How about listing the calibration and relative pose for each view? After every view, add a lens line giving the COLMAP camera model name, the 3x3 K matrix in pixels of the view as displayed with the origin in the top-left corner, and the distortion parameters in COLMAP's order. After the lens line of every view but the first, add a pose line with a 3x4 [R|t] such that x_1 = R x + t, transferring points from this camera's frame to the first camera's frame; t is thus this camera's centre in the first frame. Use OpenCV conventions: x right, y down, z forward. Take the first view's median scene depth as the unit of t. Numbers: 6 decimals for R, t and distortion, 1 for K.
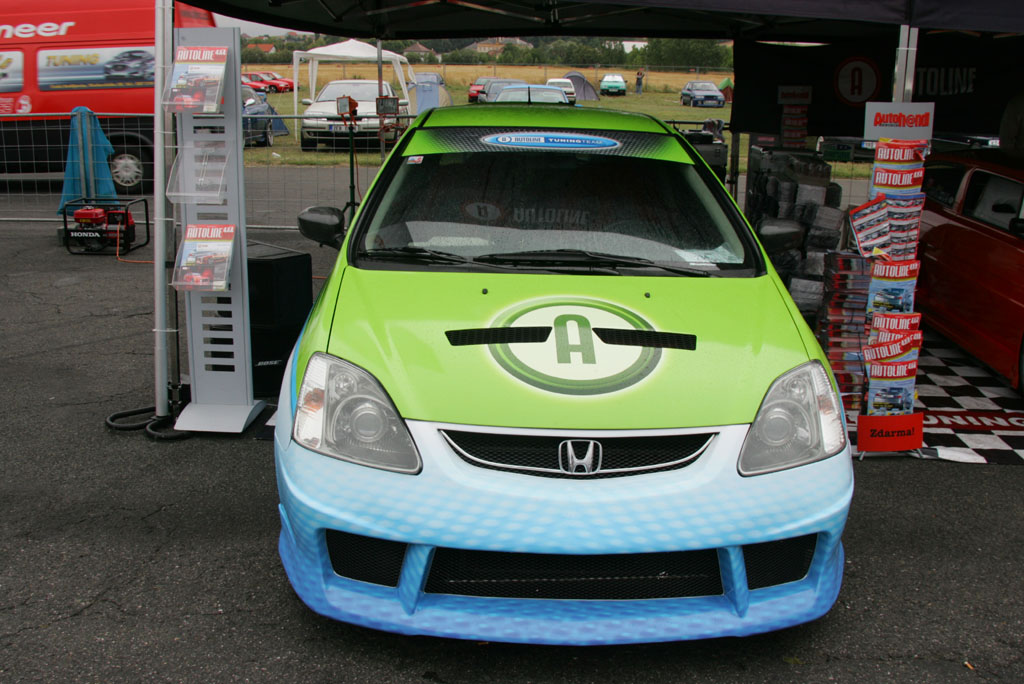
lens RADIAL K [[1009.3, 0, 509.9], [0, 1009.3, 337.6], [0, 0, 1]] dist [-0.119478, 0.000000]
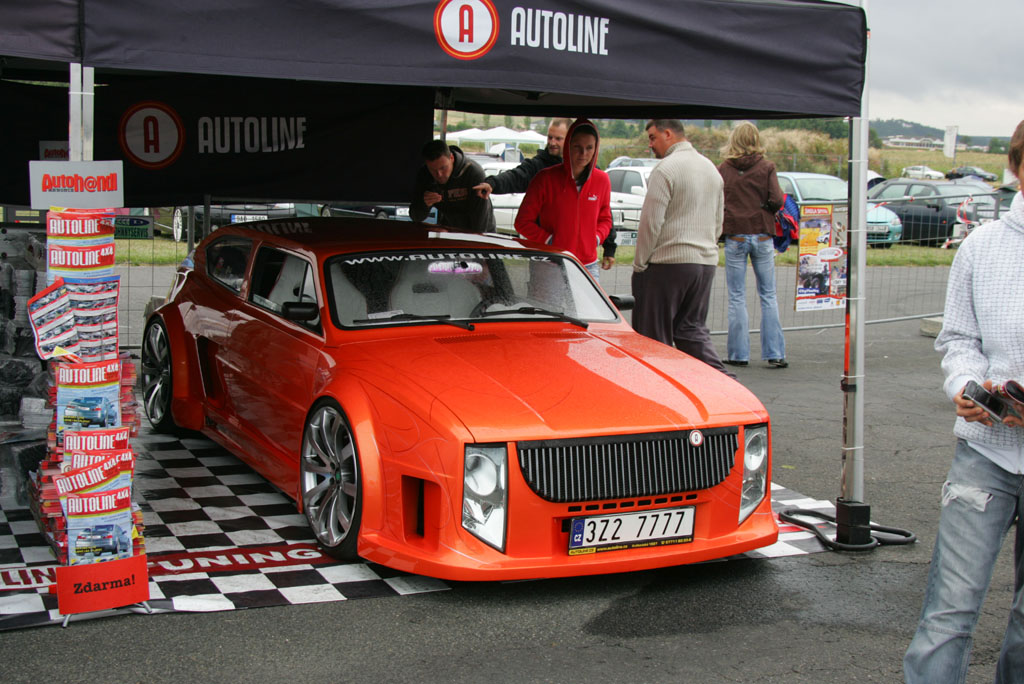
lens RADIAL K [[1420.8, 0, 510.8], [0, 1420.8, 344.2], [0, 0, 1]] dist [0.020685, 0.000000]
pose [[0.886189, -0.046646, 0.460970, 0.165931], [0.095289, 0.992000, -0.082807, 0.032695], [-0.453419, 0.117308, 0.883544, -0.142458]]
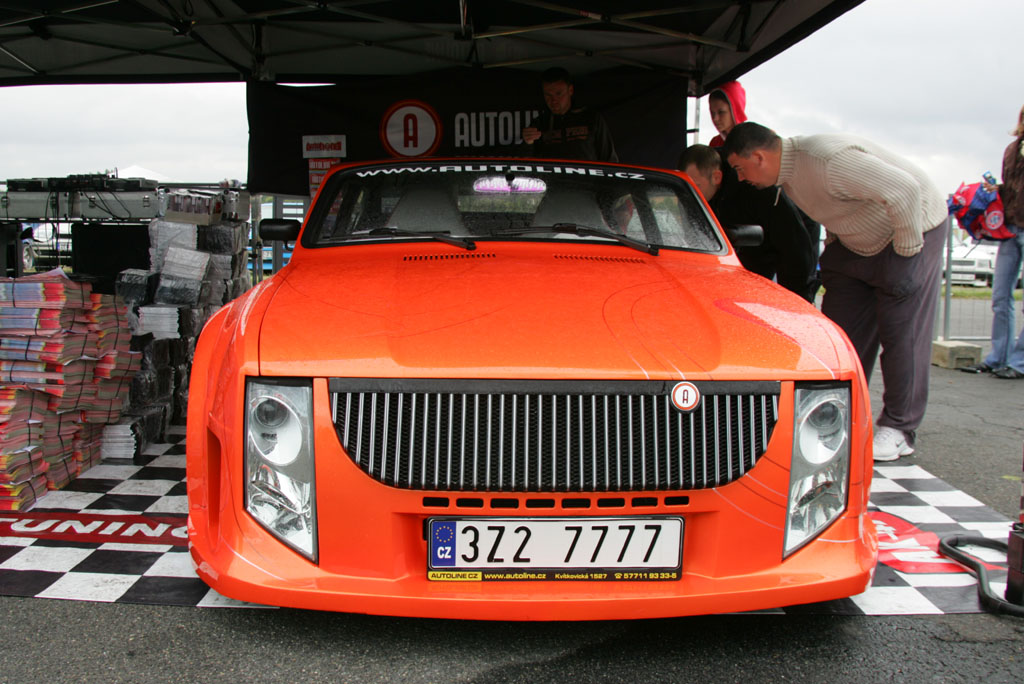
lens RADIAL K [[1009.3, 0, 512.1], [0, 1009.3, 346.5], [0, 0, 1]] dist [-0.119478, 0.000000]
pose [[0.998156, -0.006077, 0.060391, 0.752103], [0.014662, 0.989649, -0.142755, 0.070817], [-0.058898, 0.143377, 0.987914, 0.395366]]
